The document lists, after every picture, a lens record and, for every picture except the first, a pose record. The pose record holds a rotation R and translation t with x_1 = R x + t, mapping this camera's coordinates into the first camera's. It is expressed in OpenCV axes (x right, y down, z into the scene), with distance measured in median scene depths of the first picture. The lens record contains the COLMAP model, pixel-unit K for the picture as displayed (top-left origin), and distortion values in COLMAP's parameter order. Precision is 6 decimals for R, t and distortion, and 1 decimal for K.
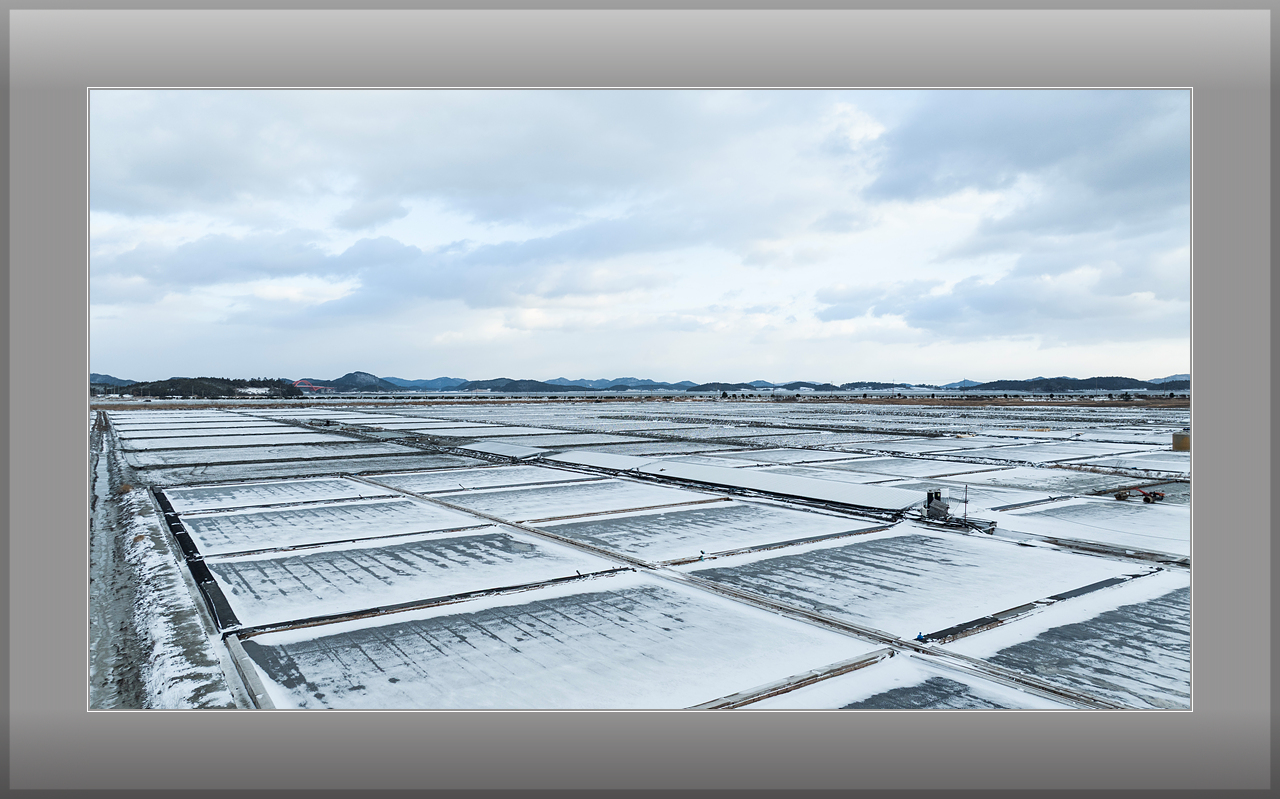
lens RADIAL K [[774.4, 0, 638.9], [0, 774.4, 410.2], [0, 0, 1]] dist [-0.029412, 0.026401]
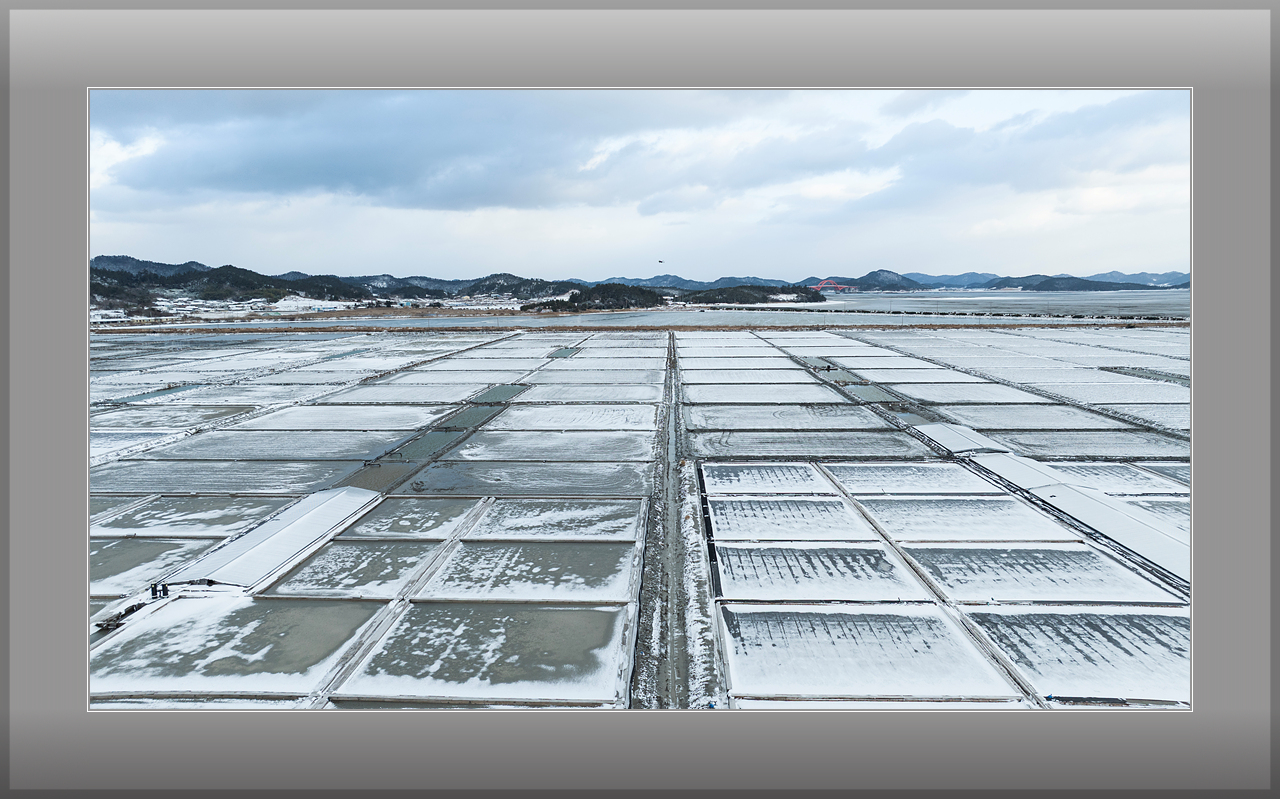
lens RADIAL K [[774.4, 0, 638.9], [0, 774.4, 410.2], [0, 0, 1]] dist [-0.029412, 0.026401]
pose [[0.795349, 0.090611, -0.599341, 0.283310], [-0.007562, 0.990170, 0.139662, -0.276718], [0.606104, -0.106548, 0.788216, -0.415573]]
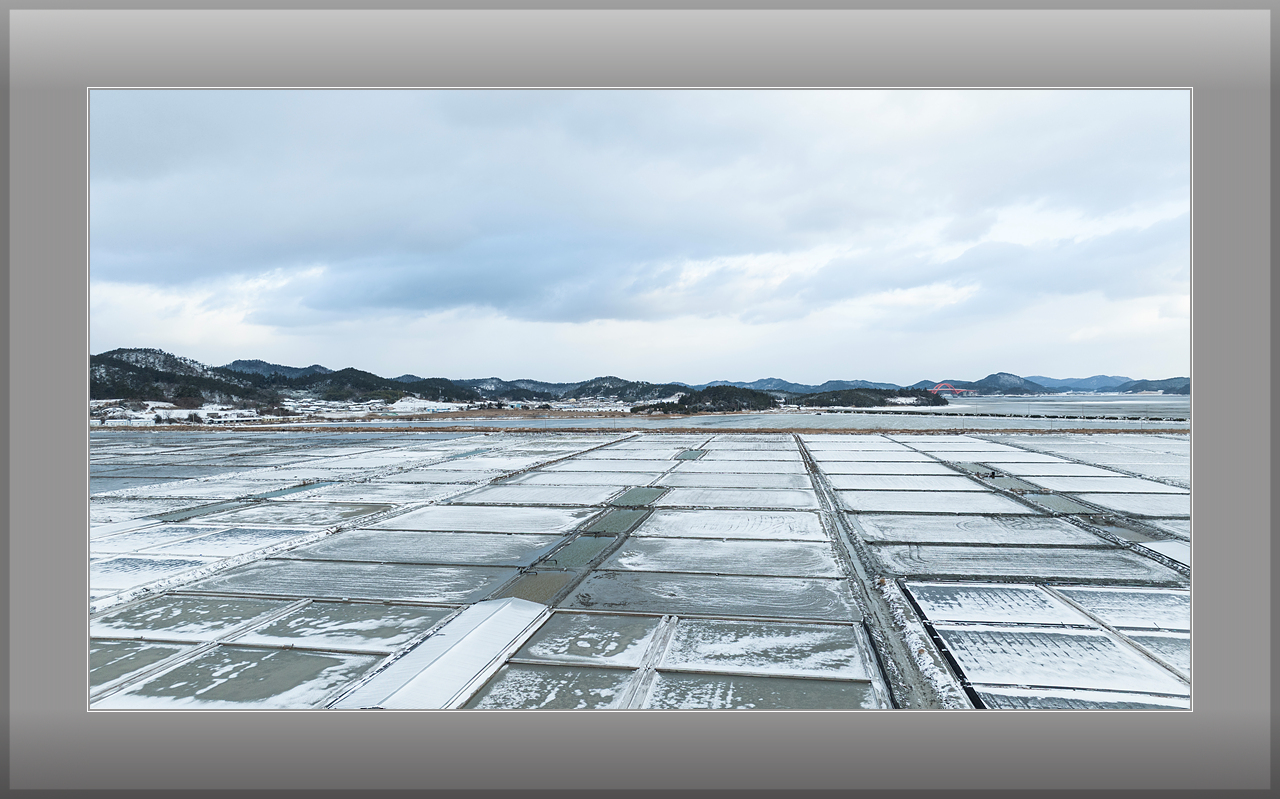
lens RADIAL K [[790.2, 0, 639.9], [0, 790.2, 402.7], [0, 0, 1]] dist [-0.032940, 0.025460]
pose [[0.712792, 0.007071, -0.701340, 0.040924], [-0.011400, 0.999934, -0.001504, -0.252758], [0.701283, 0.009067, 0.712825, -0.413437]]
